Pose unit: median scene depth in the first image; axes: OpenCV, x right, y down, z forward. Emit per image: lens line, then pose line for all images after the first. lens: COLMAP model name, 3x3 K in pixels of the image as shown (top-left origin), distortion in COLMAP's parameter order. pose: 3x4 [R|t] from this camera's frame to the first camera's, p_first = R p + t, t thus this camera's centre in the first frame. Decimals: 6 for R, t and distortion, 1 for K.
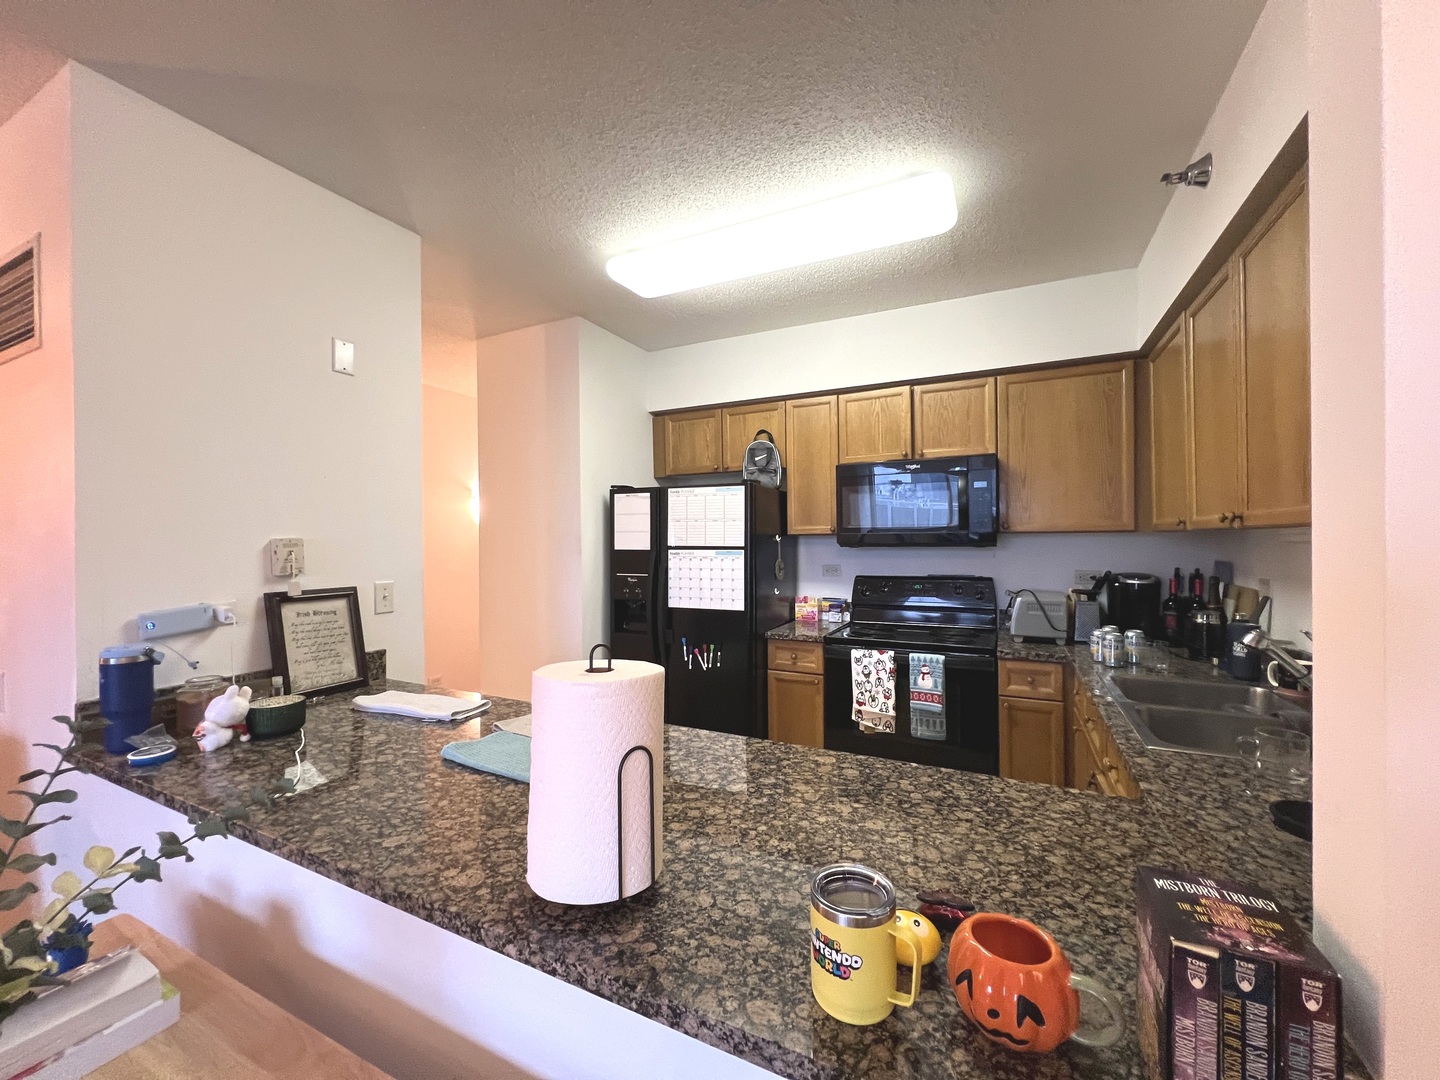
lens RADIAL K [[576.9, 0, 716.5], [0, 576.9, 542.4], [0, 0, 1]] dist [-0.003371, 0.001030]
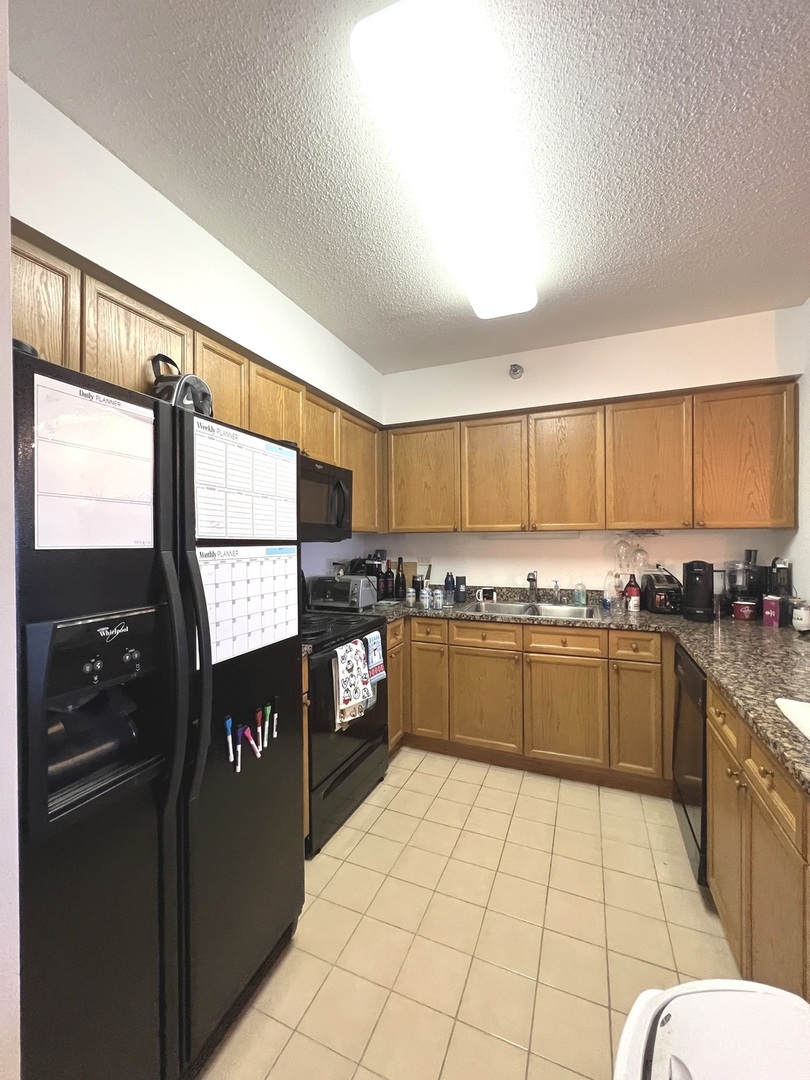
lens RADIAL K [[432.7, 0, 402.4], [0, 432.7, 538.0], [0, 0, 1]] dist [-0.005141, 0.001634]
pose [[-0.061391, 0.015453, 0.997994, -0.467544], [0.014204, 0.999792, -0.014607, 0.013765], [-0.998013, 0.013279, -0.061598, 0.900570]]
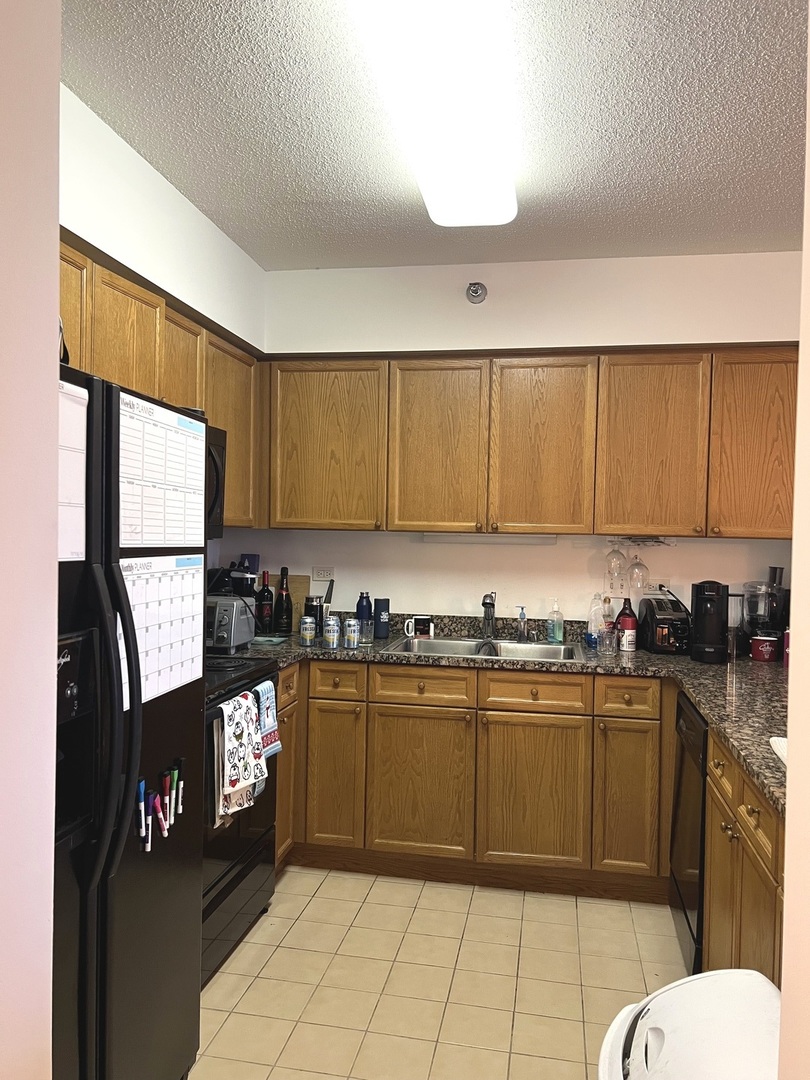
lens RADIAL K [[813.3, 0, 400.9], [0, 813.3, 538.6], [0, 0, 1]] dist [0.062705, -0.072515]
pose [[-0.274007, -0.002604, 0.961724, -0.668851], [-0.010523, 0.999945, -0.000291, -0.001613], [-0.961670, -0.010200, -0.274019, 1.022586]]
